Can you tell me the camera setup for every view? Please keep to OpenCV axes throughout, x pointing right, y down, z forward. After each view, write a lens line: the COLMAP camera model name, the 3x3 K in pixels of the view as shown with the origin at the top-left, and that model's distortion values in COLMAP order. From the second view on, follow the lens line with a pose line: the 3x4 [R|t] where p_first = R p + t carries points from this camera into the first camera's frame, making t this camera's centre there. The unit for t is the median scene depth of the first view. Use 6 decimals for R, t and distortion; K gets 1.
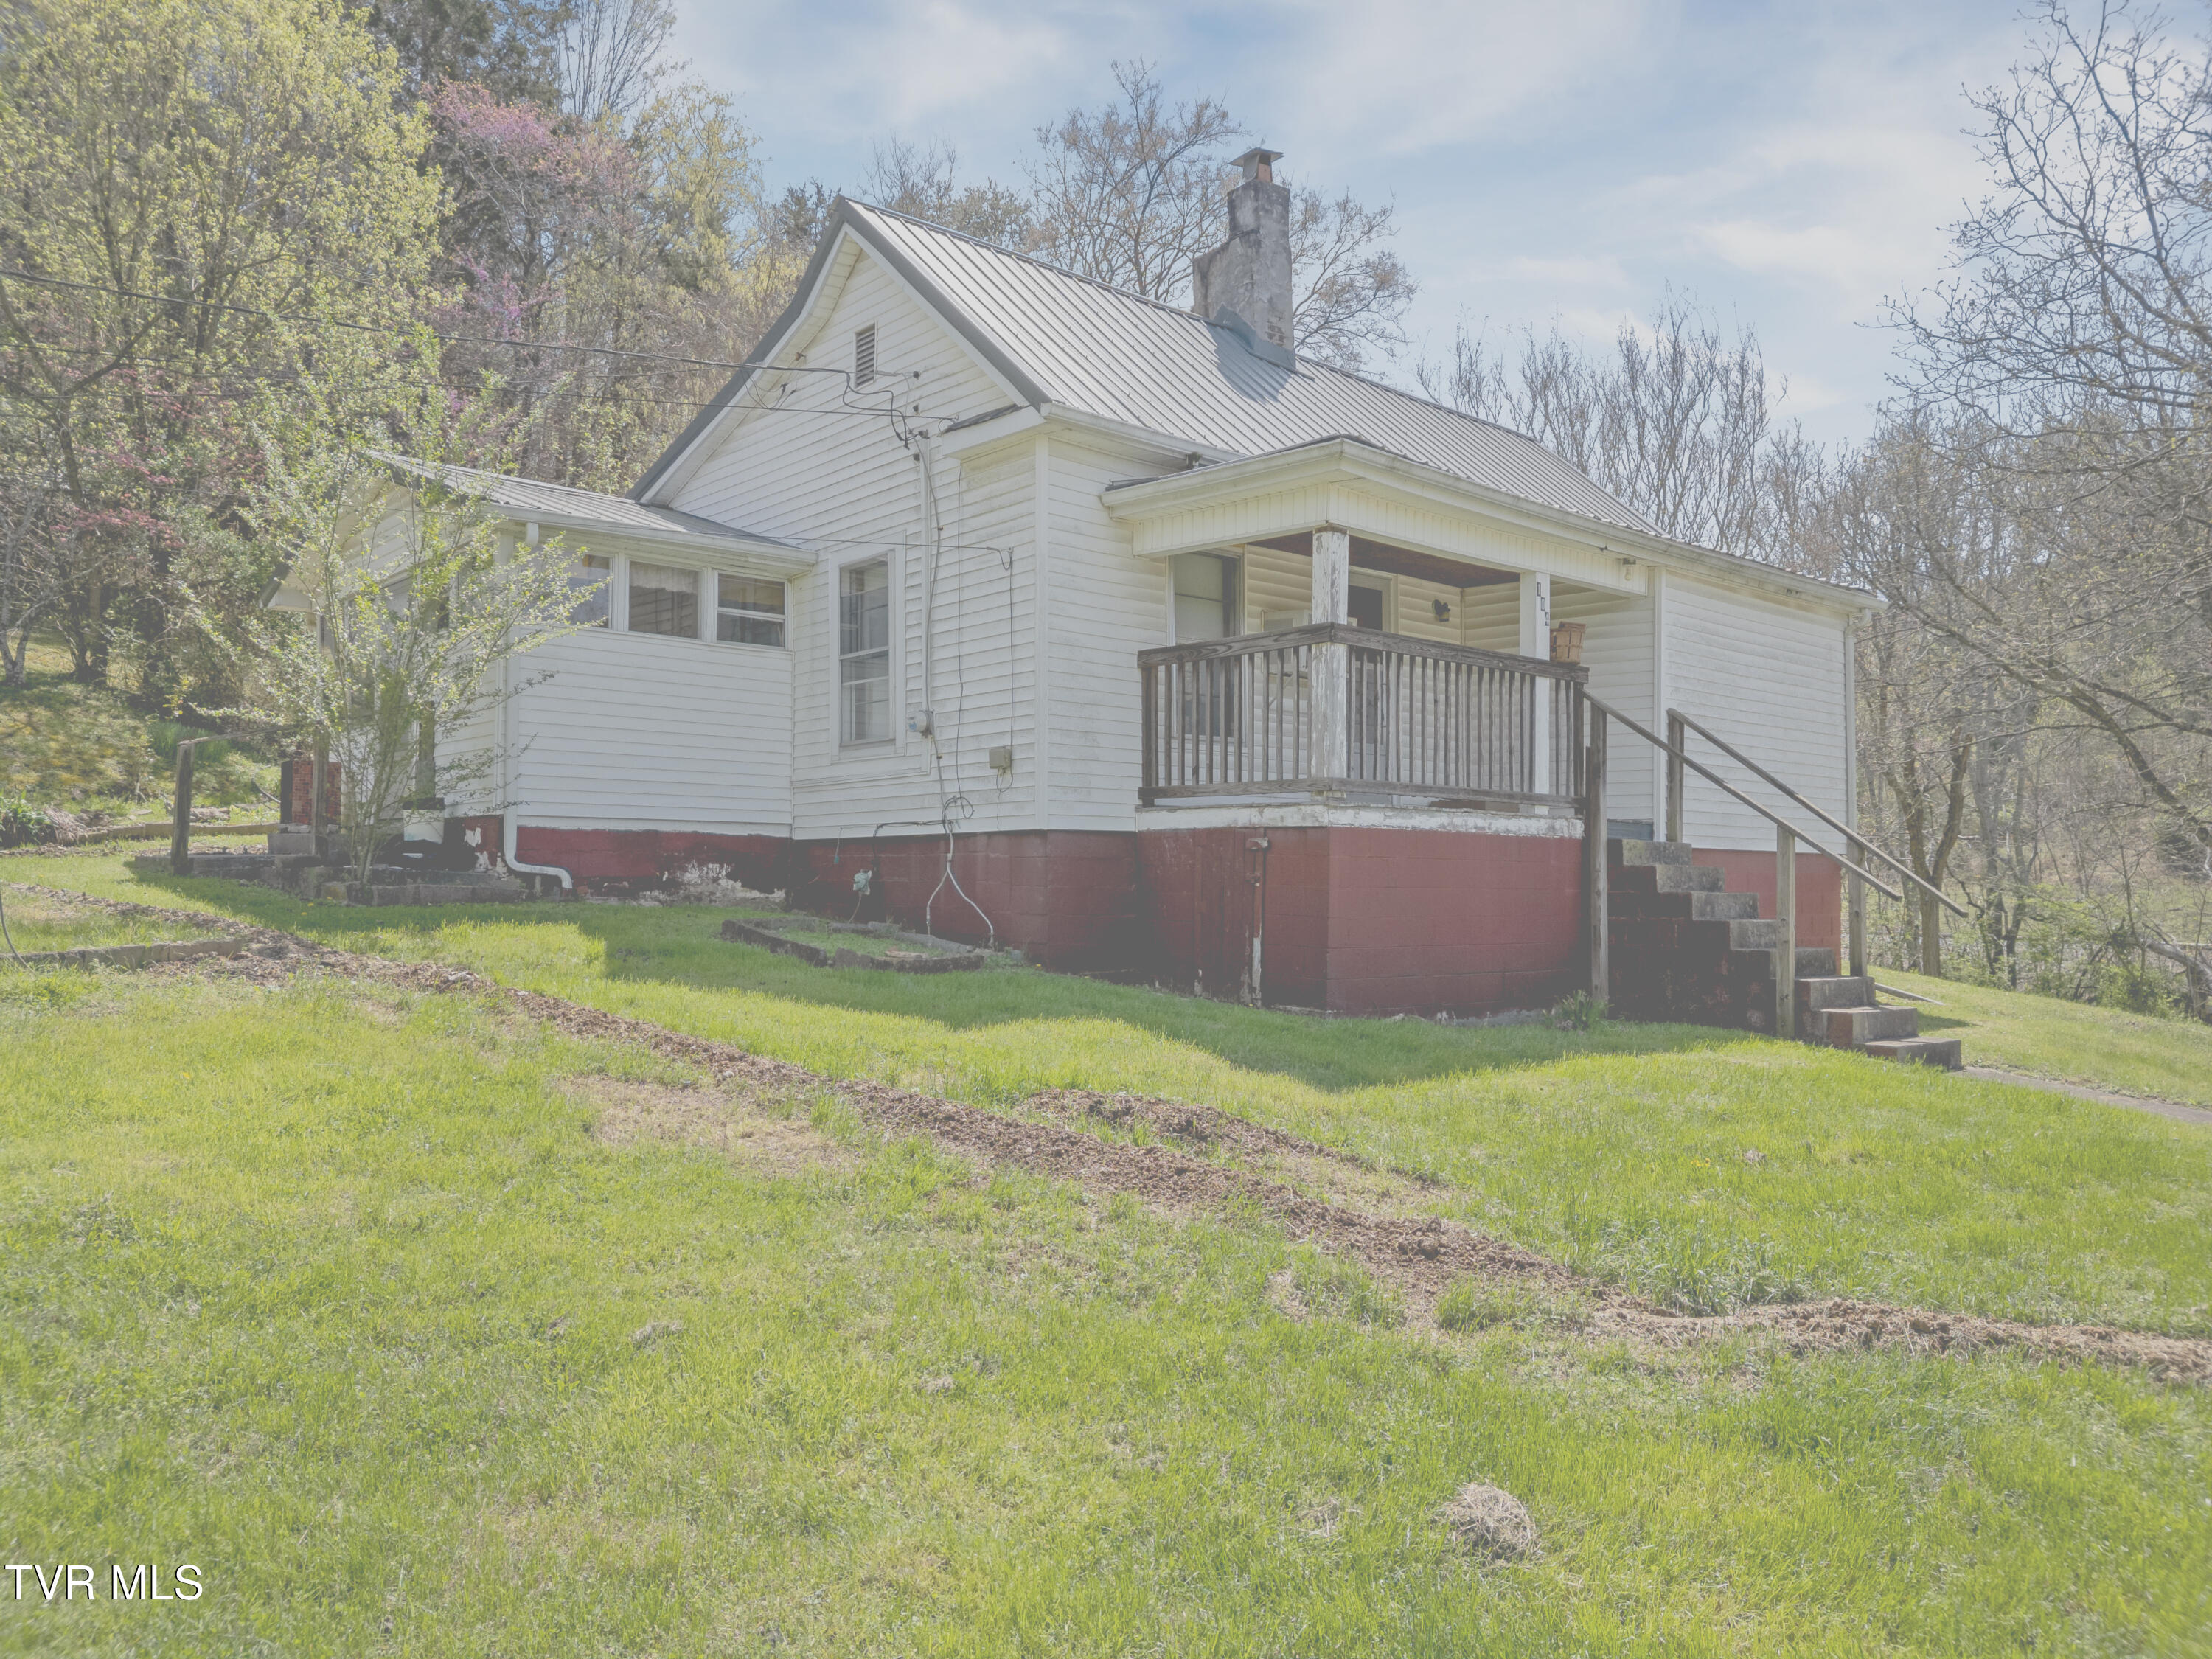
lens RADIAL K [[1526.7, 0, 1106.0], [0, 1526.7, 829.5], [0, 0, 1]] dist [0.086534, -0.069953]
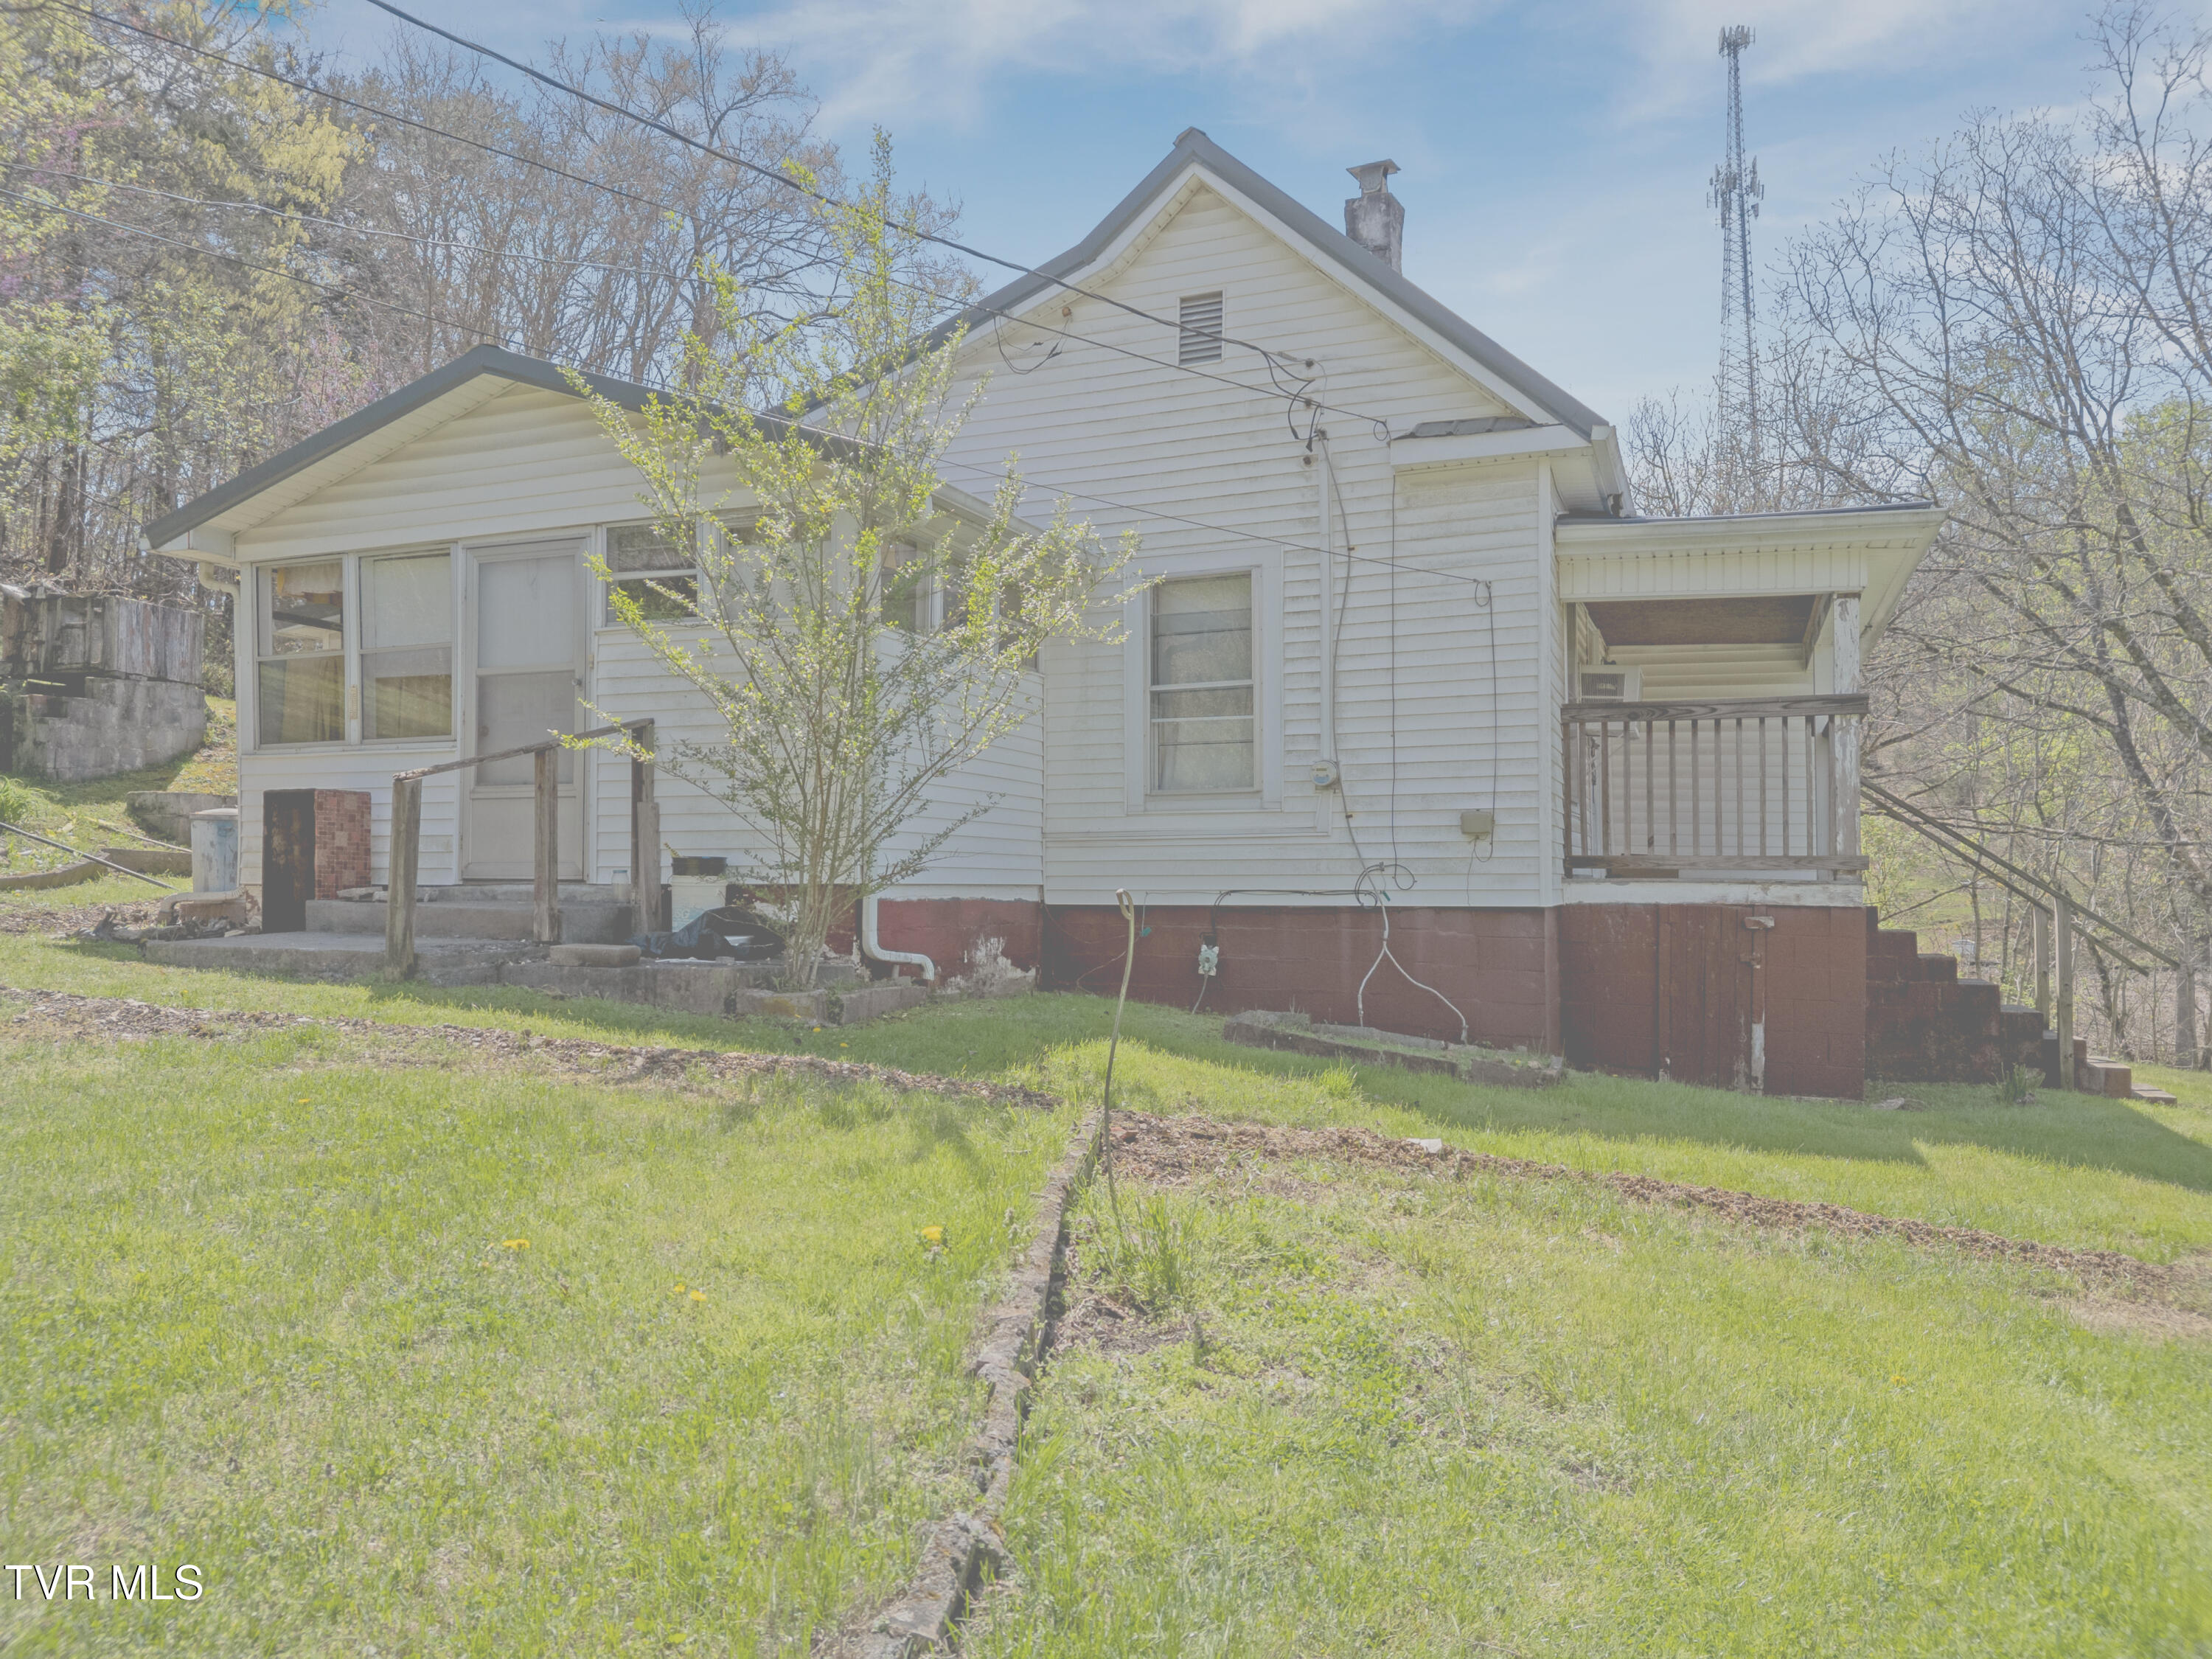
lens RADIAL K [[1565.9, 0, 1106.0], [0, 1565.9, 829.5], [0, 0, 1]] dist [0.086525, -0.109114]
pose [[0.900202, 0.015303, 0.435204, -0.606231], [-0.014367, 0.999882, -0.005442, -0.032687], [-0.435235, -0.001354, 0.900316, 0.268715]]
